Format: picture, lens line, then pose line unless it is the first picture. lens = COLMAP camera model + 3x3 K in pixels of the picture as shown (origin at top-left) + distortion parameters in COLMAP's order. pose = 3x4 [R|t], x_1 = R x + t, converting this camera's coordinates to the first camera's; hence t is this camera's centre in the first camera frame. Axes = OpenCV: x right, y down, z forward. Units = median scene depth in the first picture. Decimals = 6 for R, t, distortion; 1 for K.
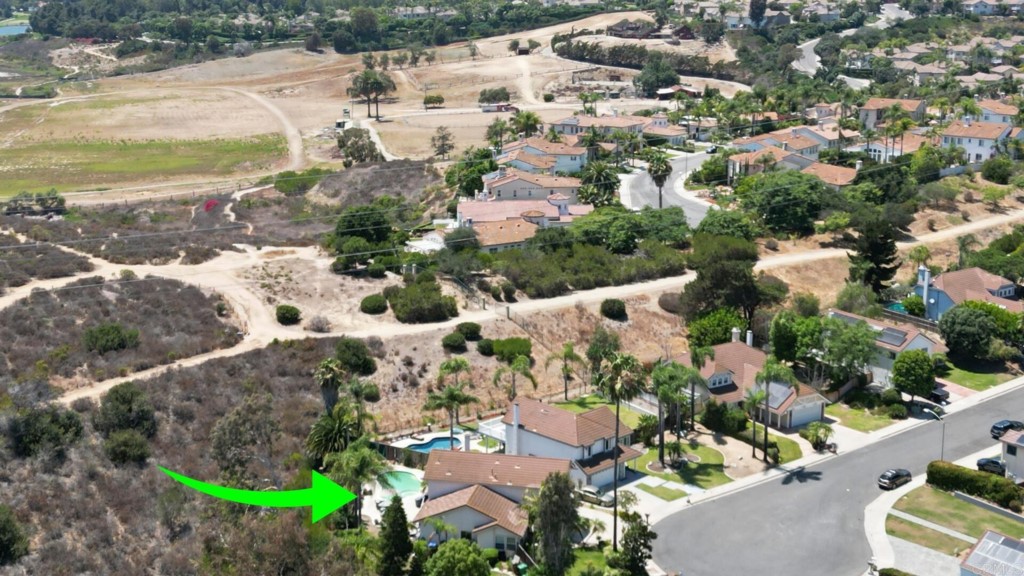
lens RADIAL K [[1420.1, 0, 512.0], [0, 1420.1, 288.0], [0, 0, 1]] dist [0.183738, -0.591661]
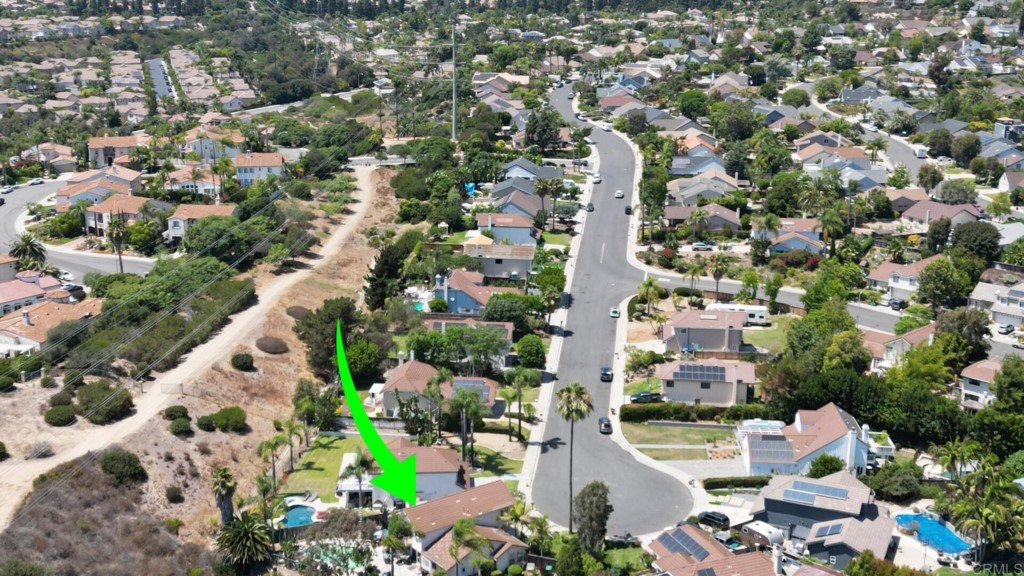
lens RADIAL K [[1230.9, 0, 512.0], [0, 1230.9, 288.0], [0, 0, 1]] dist [0.180274, -0.518533]
pose [[0.648228, -0.193659, 0.736408, -0.485742], [0.174413, 0.979168, 0.103972, -0.104506], [-0.741202, 0.061041, 0.668501, 0.176656]]
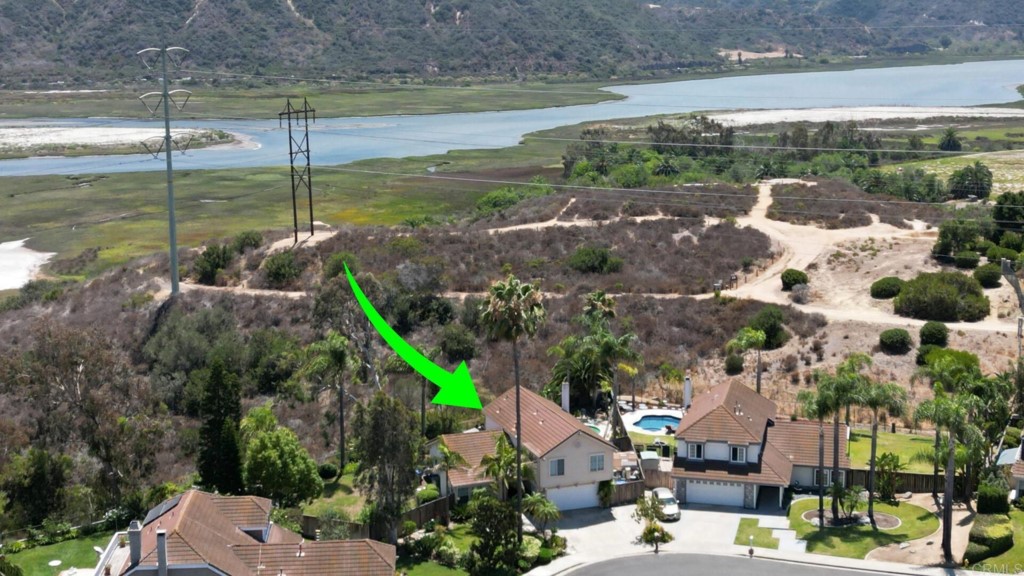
lens RADIAL K [[1427.8, 0, 512.0], [0, 1427.8, 288.0], [0, 0, 1]] dist [0.195423, -0.622563]
pose [[0.519371, 0.156852, -0.840031, 0.450195], [-0.195987, 0.978672, 0.061565, 0.002952], [0.831771, 0.132660, 0.539035, 0.364871]]
